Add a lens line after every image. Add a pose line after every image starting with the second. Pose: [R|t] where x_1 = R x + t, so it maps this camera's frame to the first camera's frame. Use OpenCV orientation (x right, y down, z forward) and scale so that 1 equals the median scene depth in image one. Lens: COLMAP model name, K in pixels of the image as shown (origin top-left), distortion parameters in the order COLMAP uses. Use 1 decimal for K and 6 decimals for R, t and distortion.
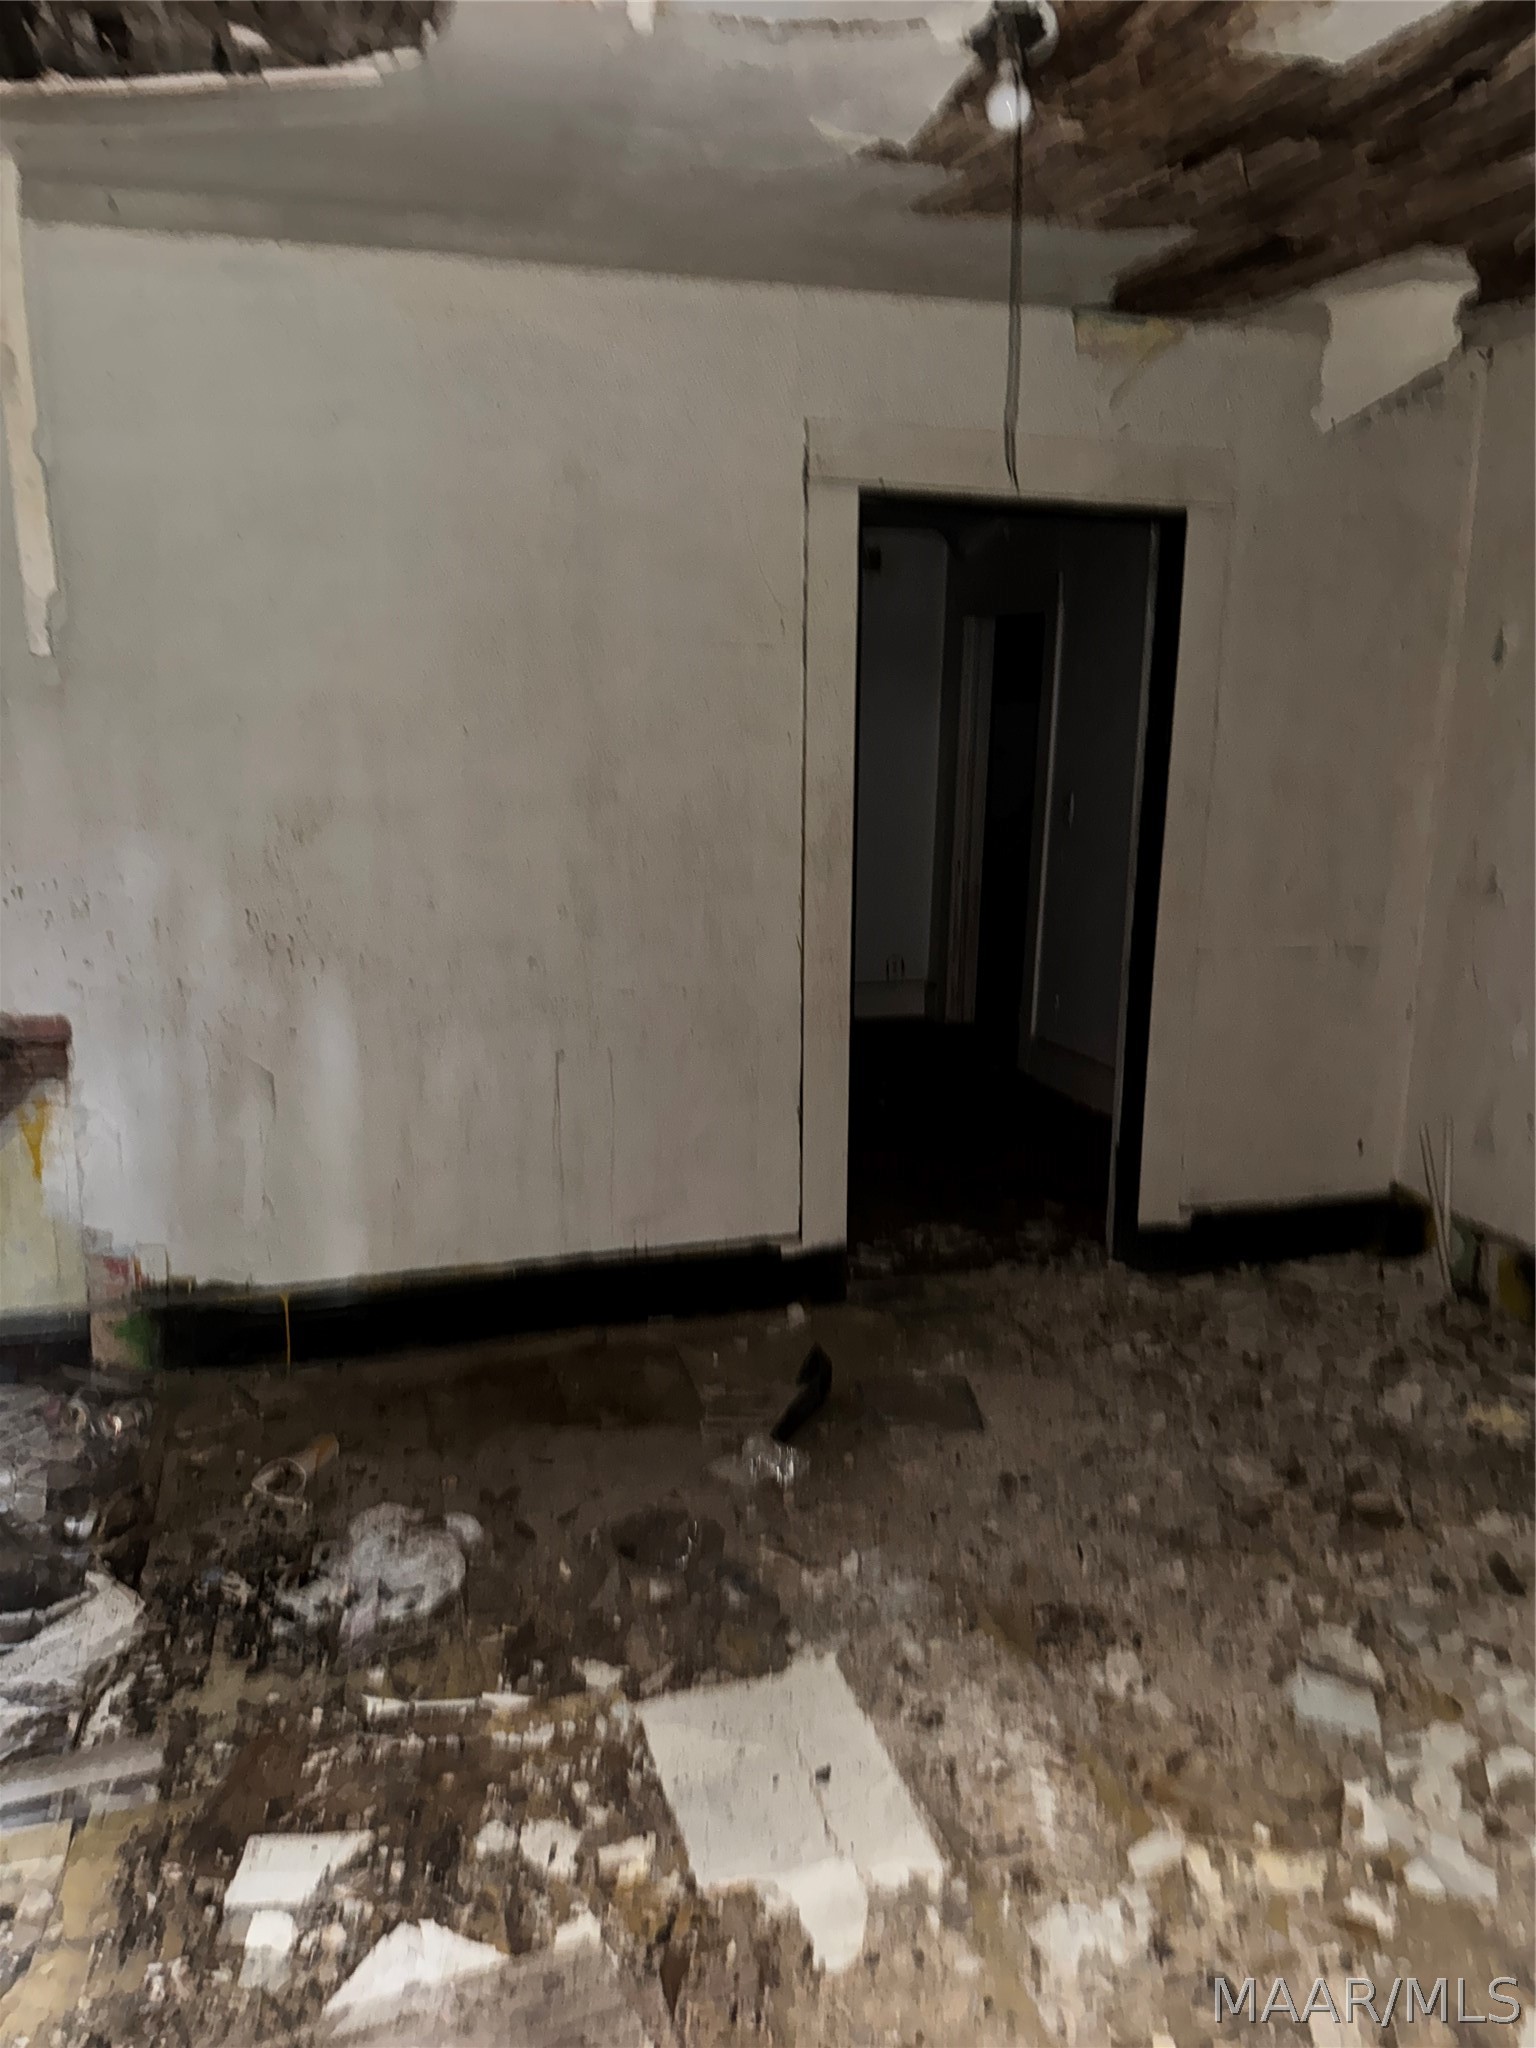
lens RADIAL K [[1450.9, 0, 804.5], [0, 1450.9, 1046.0], [0, 0, 1]] dist [0.049845, -0.066518]
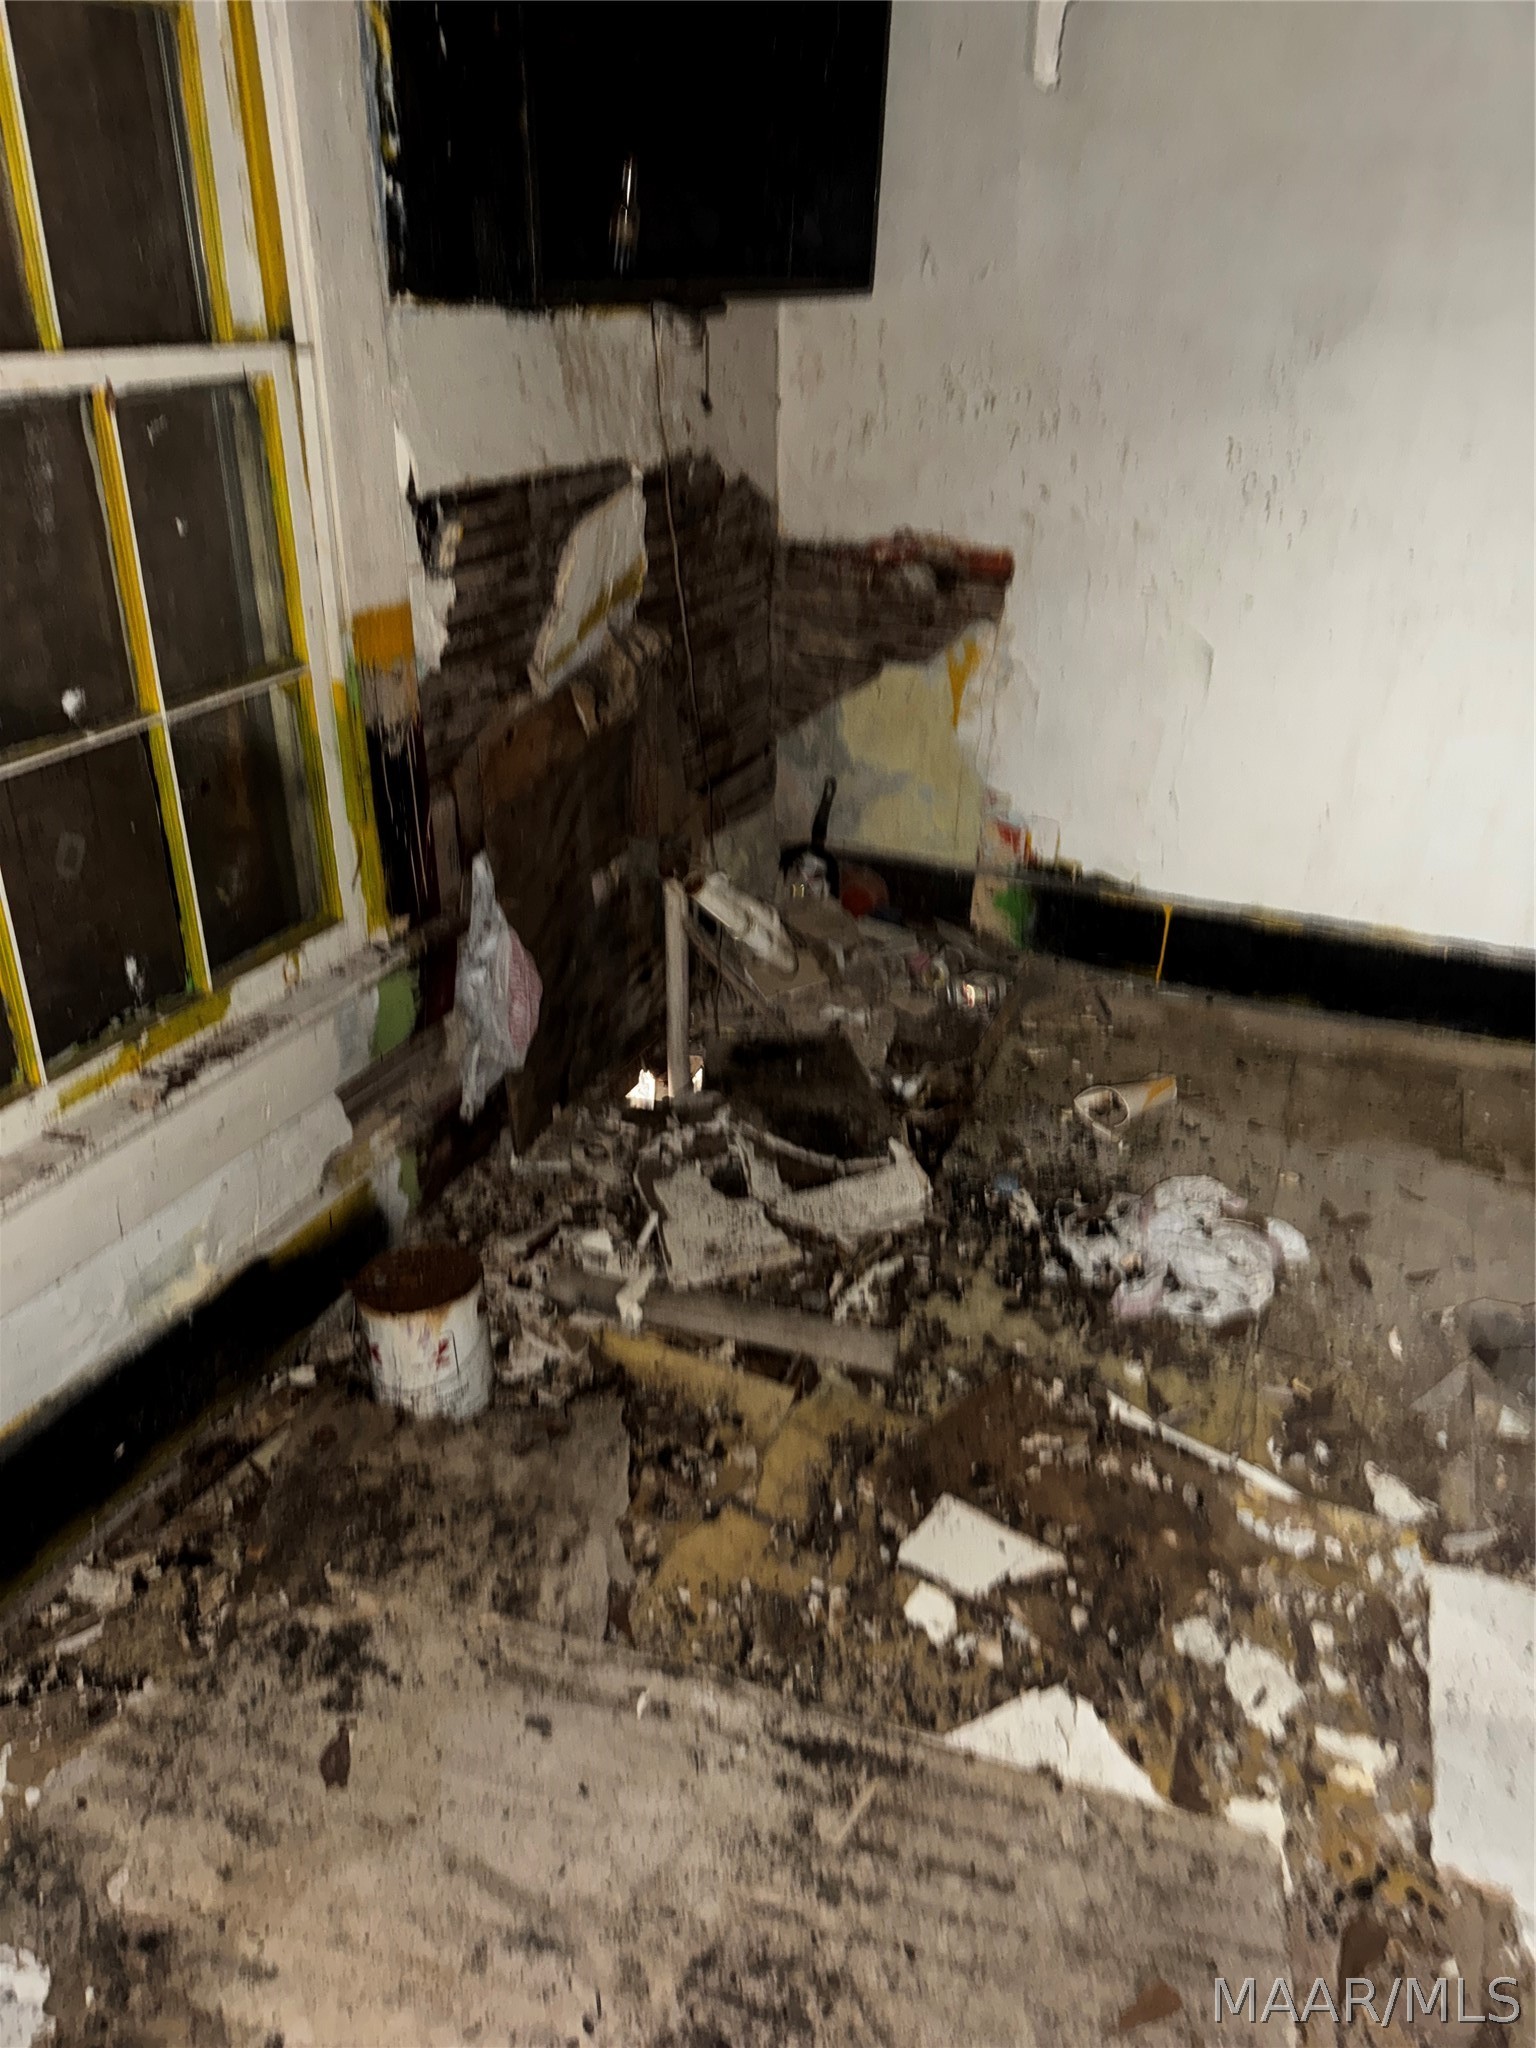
lens RADIAL K [[1450.9, 0, 758.7], [0, 1450.9, 1013.3], [0, 0, 1]] dist [0.049845, -0.066518]
pose [[0.762405, 0.299004, -0.573878, -0.029241], [-0.141026, 0.942303, 0.303606, -0.001308], [0.631546, -0.150539, 0.760584, 0.235235]]
